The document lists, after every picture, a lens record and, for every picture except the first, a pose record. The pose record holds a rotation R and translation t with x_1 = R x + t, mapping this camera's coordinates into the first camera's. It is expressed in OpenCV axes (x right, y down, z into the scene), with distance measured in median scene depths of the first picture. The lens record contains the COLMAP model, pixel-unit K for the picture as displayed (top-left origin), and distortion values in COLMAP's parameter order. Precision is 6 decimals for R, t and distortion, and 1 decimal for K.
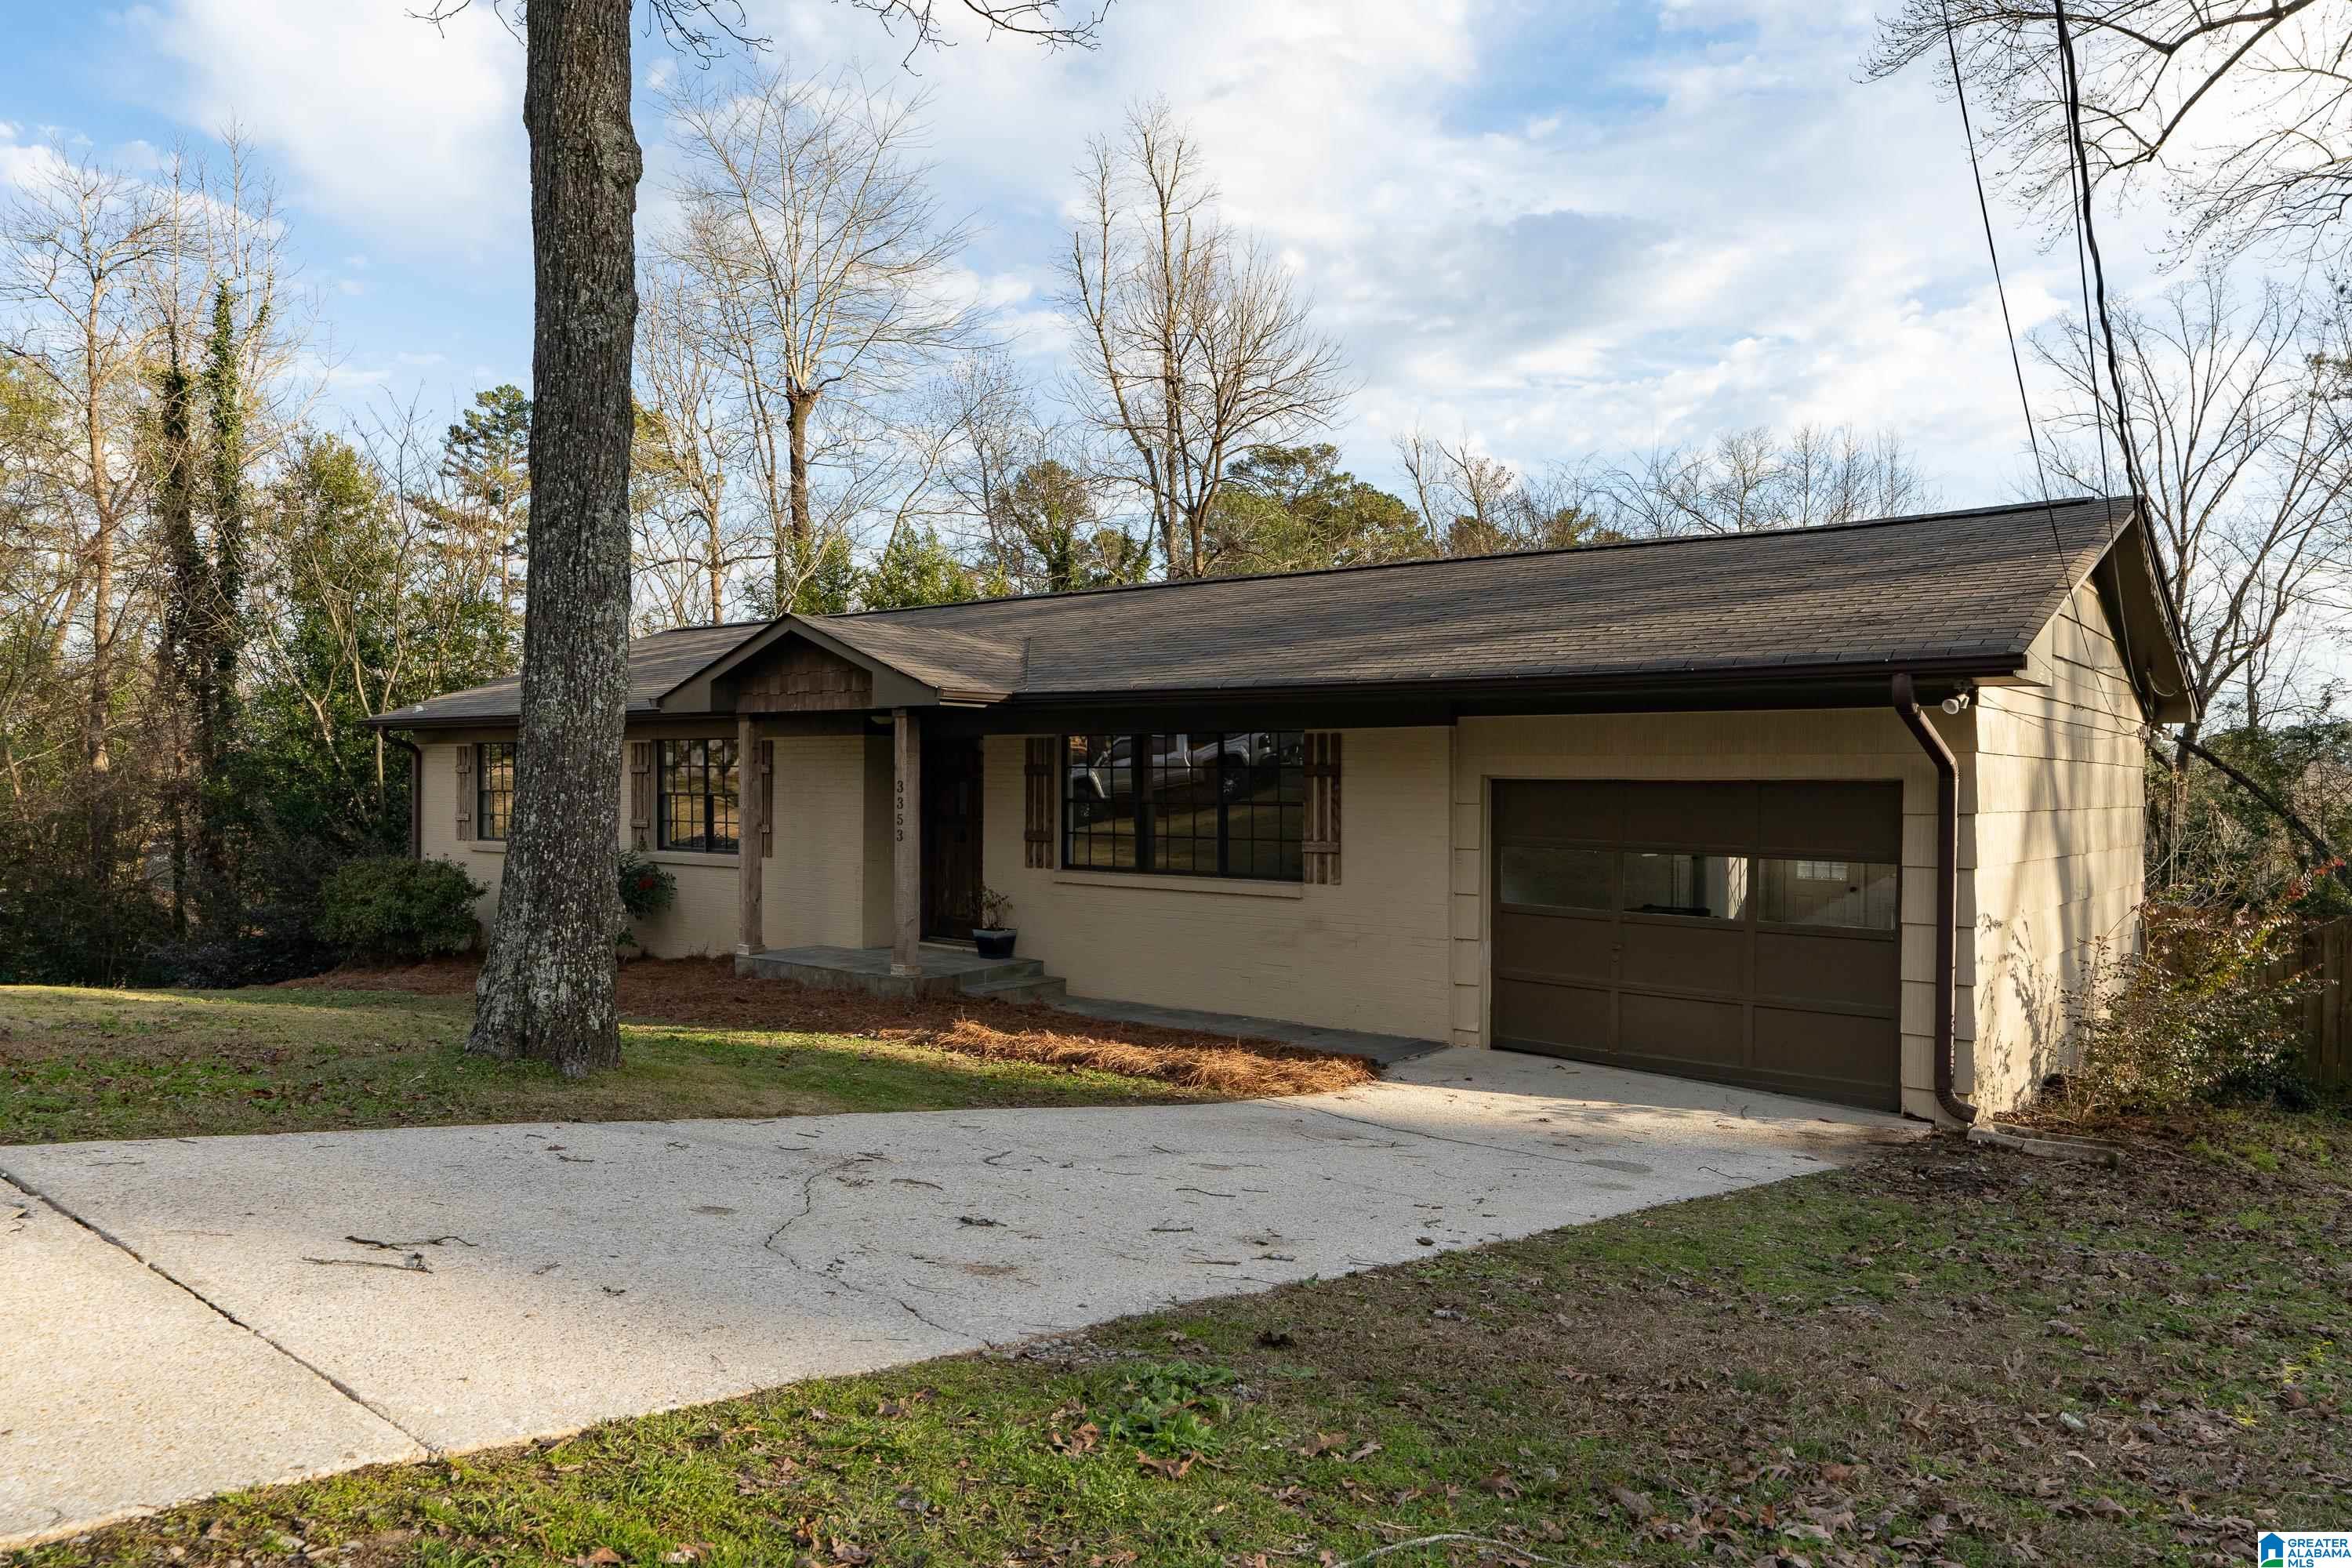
lens RADIAL K [[1525.5, 0, 1176.0], [0, 1525.5, 784.0], [0, 0, 1]] dist [0.003250, -0.002547]
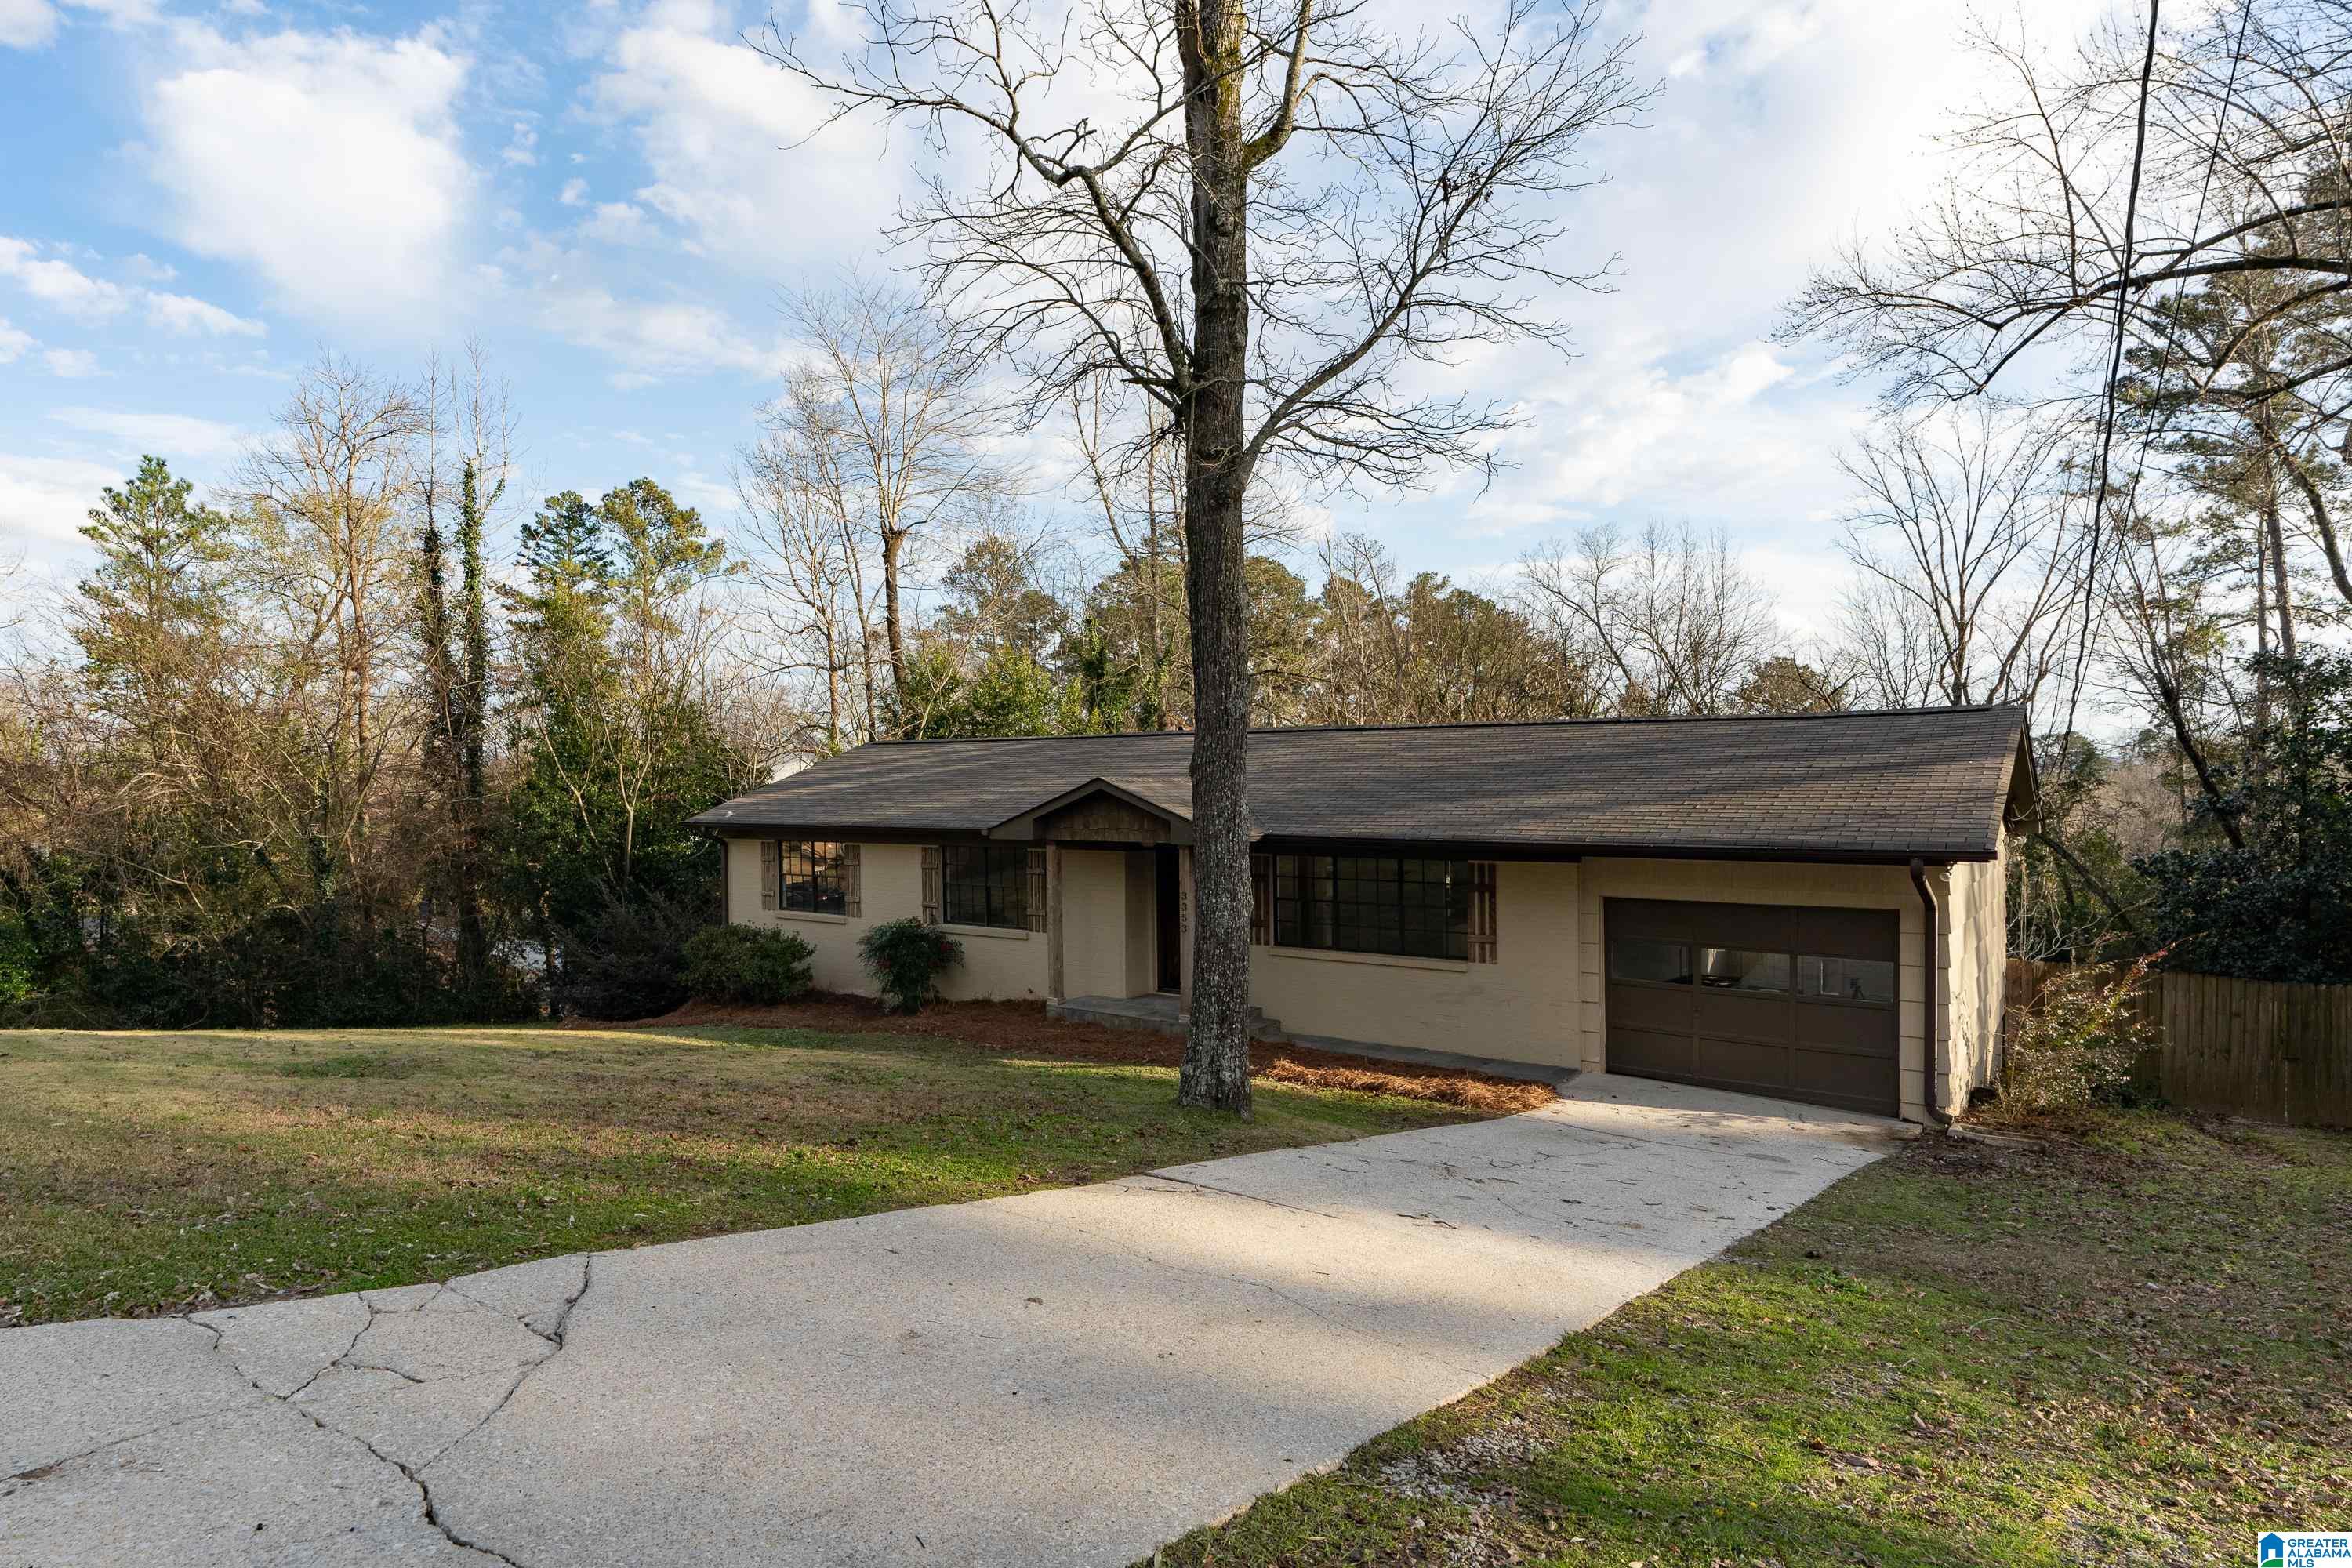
lens RADIAL K [[1304.2, 0, 1063.1], [0, 1304.2, 792.8], [0, 0, 1]] dist [-0.001106, -0.000419]
pose [[0.999934, -0.009397, -0.006589, -0.310138], [0.009374, 0.999950, -0.003428, -0.102642], [0.006621, 0.003366, 0.999972, -0.297063]]
